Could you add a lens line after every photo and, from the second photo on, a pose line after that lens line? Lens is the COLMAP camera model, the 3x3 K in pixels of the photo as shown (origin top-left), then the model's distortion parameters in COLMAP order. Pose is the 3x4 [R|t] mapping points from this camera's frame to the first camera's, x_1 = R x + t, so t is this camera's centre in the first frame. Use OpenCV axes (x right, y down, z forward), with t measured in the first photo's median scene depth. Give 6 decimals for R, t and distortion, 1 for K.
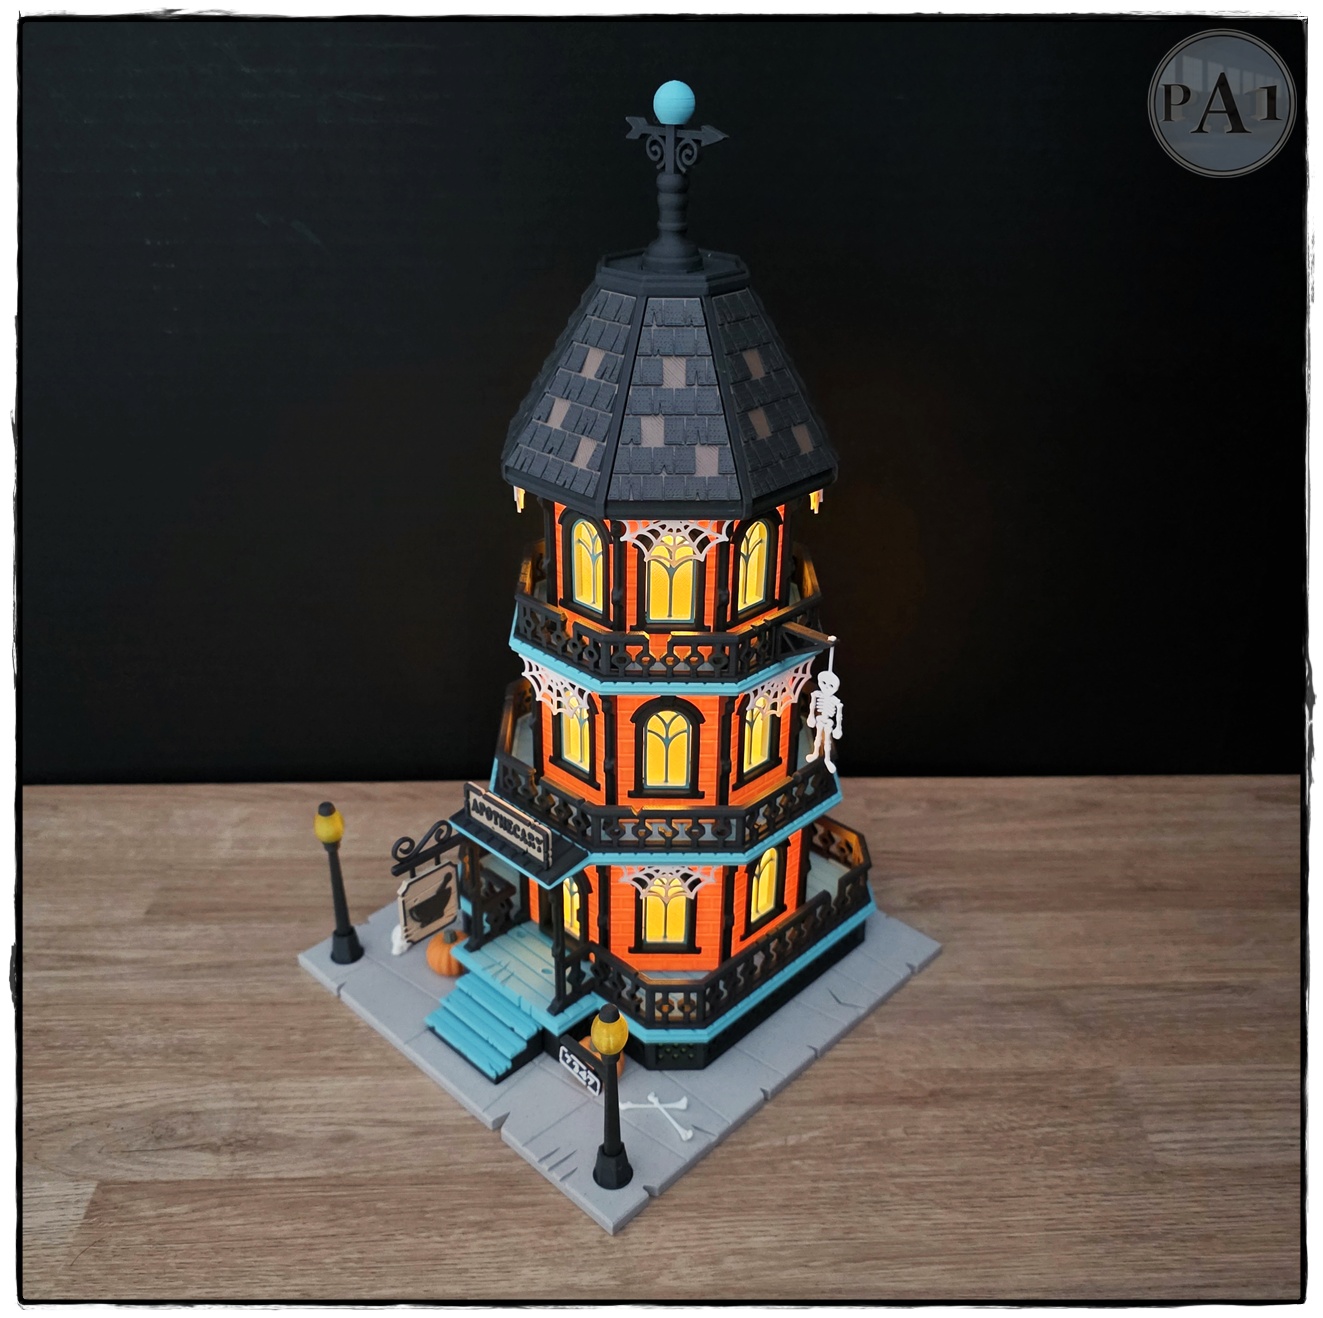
lens RADIAL K [[1388.7, 0, 666.8], [0, 1388.7, 678.3], [0, 0, 1]] dist [0.119185, -0.032358]
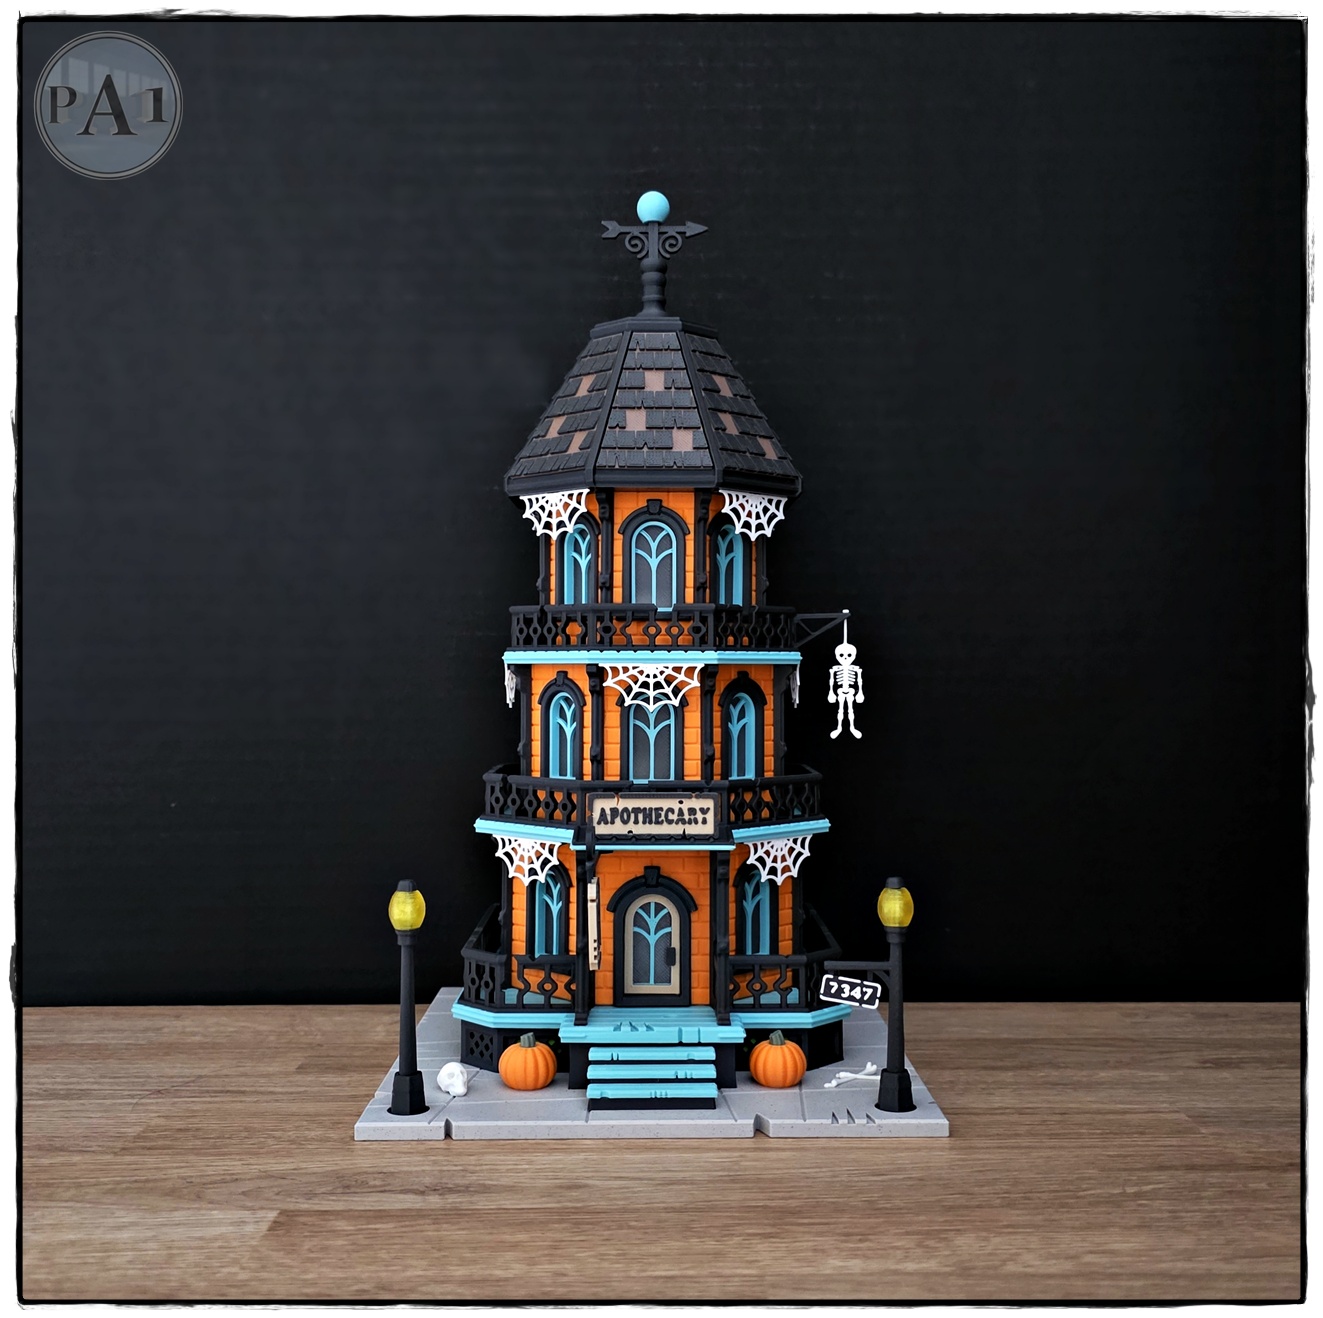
lens RADIAL K [[1465.5, 0, 681.3], [0, 1465.5, 675.8], [0, 0, 1]] dist [0.165284, -0.020690]
pose [[0.706265, -0.015110, 0.707786, -0.842469], [0.348253, 0.877858, -0.328764, 0.371529], [-0.616368, 0.478683, 0.625262, 0.317295]]
